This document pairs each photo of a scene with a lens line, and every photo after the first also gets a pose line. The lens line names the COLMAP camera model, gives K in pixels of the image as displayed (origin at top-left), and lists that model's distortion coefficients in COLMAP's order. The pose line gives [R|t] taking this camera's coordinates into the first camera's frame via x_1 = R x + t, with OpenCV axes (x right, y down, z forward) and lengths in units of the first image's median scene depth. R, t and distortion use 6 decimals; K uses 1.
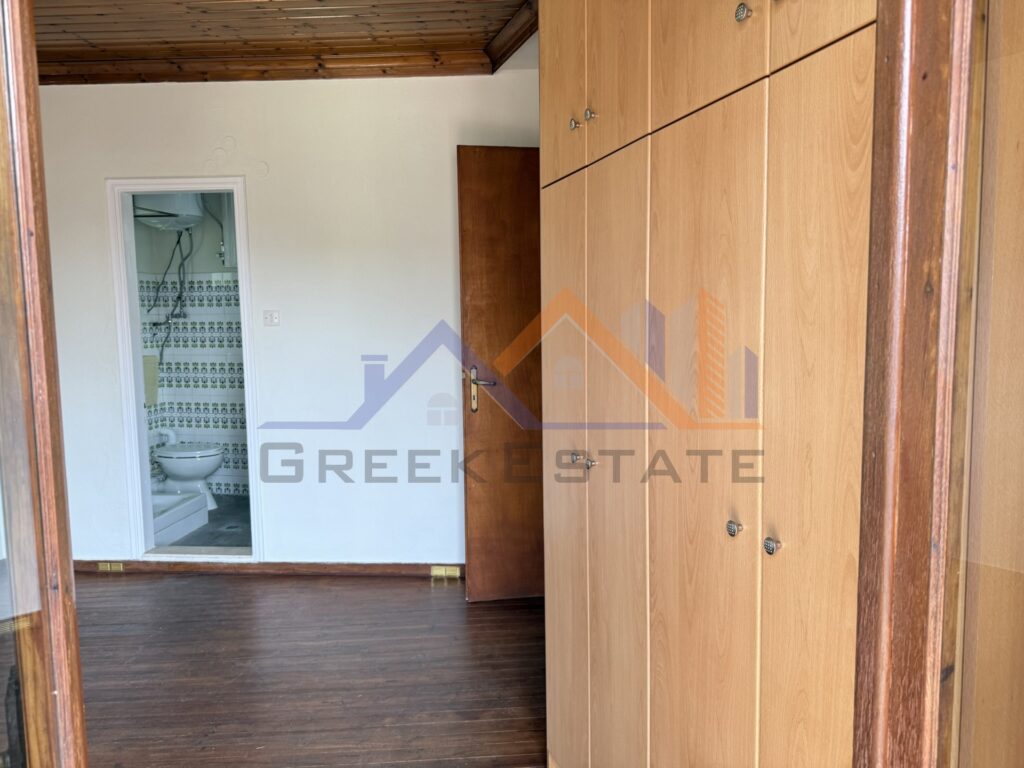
lens RADIAL K [[716.8, 0, 527.4], [0, 716.8, 383.4], [0, 0, 1]] dist [0.083633, -0.138080]
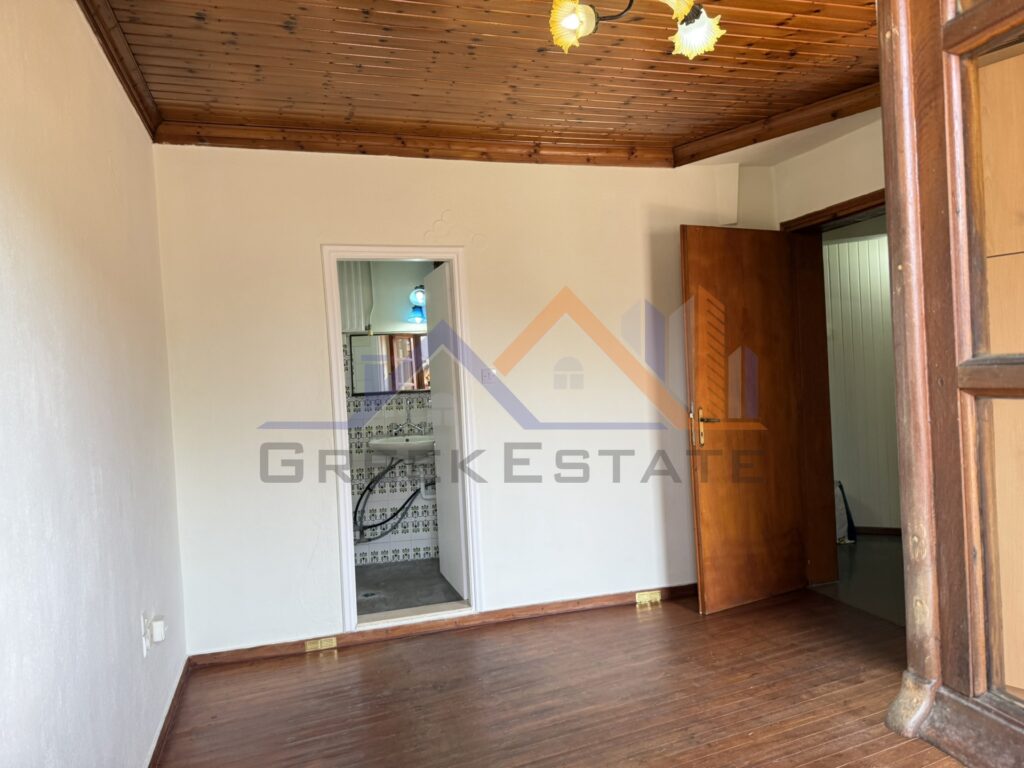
lens RADIAL K [[719.9, 0, 510.5], [0, 719.9, 384.8], [0, 0, 1]] dist [0.061350, -0.073708]
pose [[0.940749, -0.043342, 0.336323, -0.688036], [0.073228, 0.994363, -0.076685, 0.006944], [-0.331103, 0.096770, 0.938619, -0.010239]]
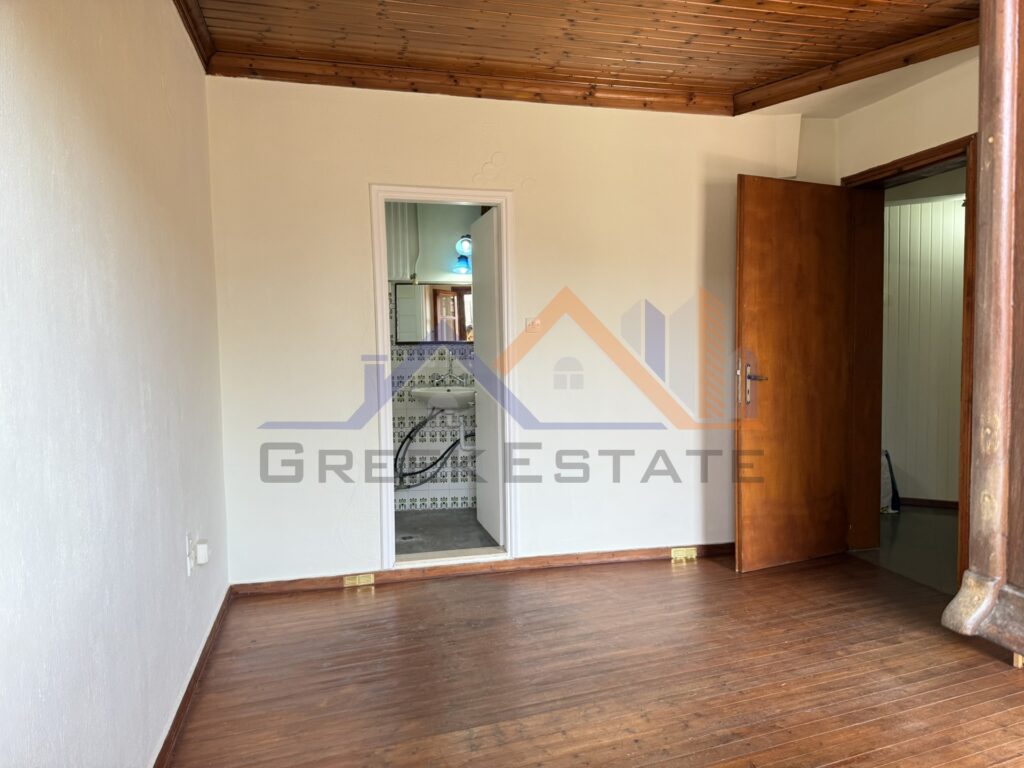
lens RADIAL K [[720.0, 0, 520.8], [0, 720.0, 383.3], [0, 0, 1]] dist [0.065301, -0.077529]
pose [[0.955316, -0.019174, 0.294962, -0.690076], [0.031059, 0.998881, -0.035662, 0.033868], [-0.293949, 0.043230, 0.954843, -0.000909]]
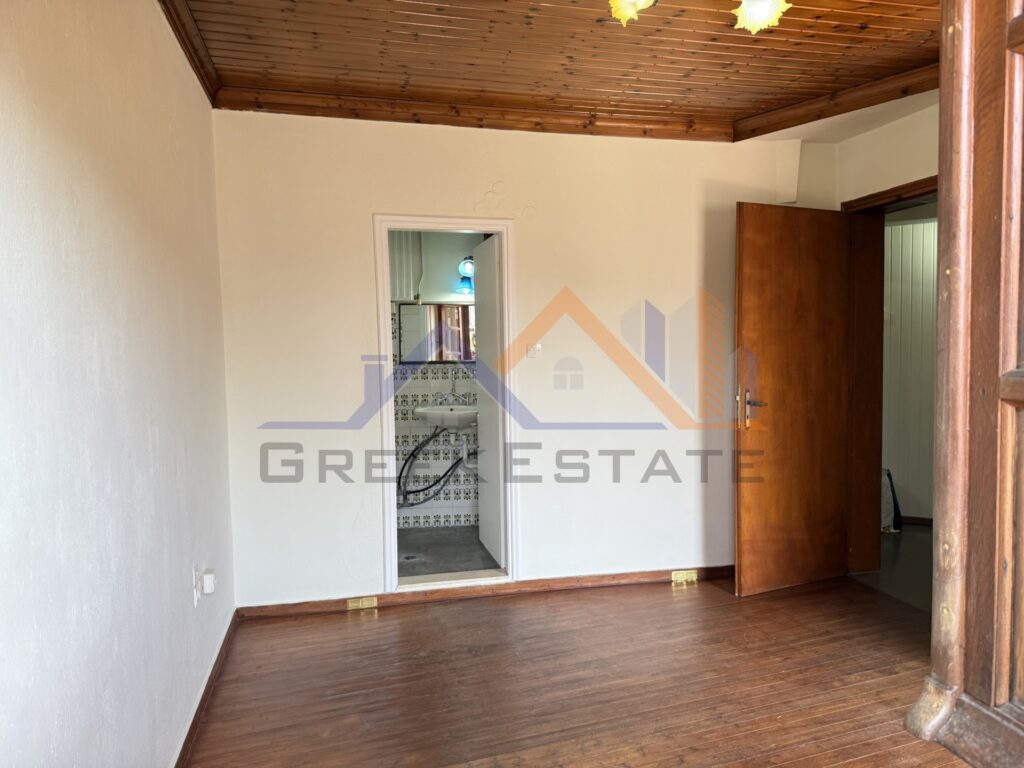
lens RADIAL K [[720.0, 0, 516.0], [0, 720.0, 387.3], [0, 0, 1]] dist [0.057891, -0.065933]
pose [[0.959586, -0.019862, 0.280715, -0.685830], [0.030861, 0.998917, -0.034819, 0.001314], [-0.279719, 0.042075, 0.959159, -0.015563]]
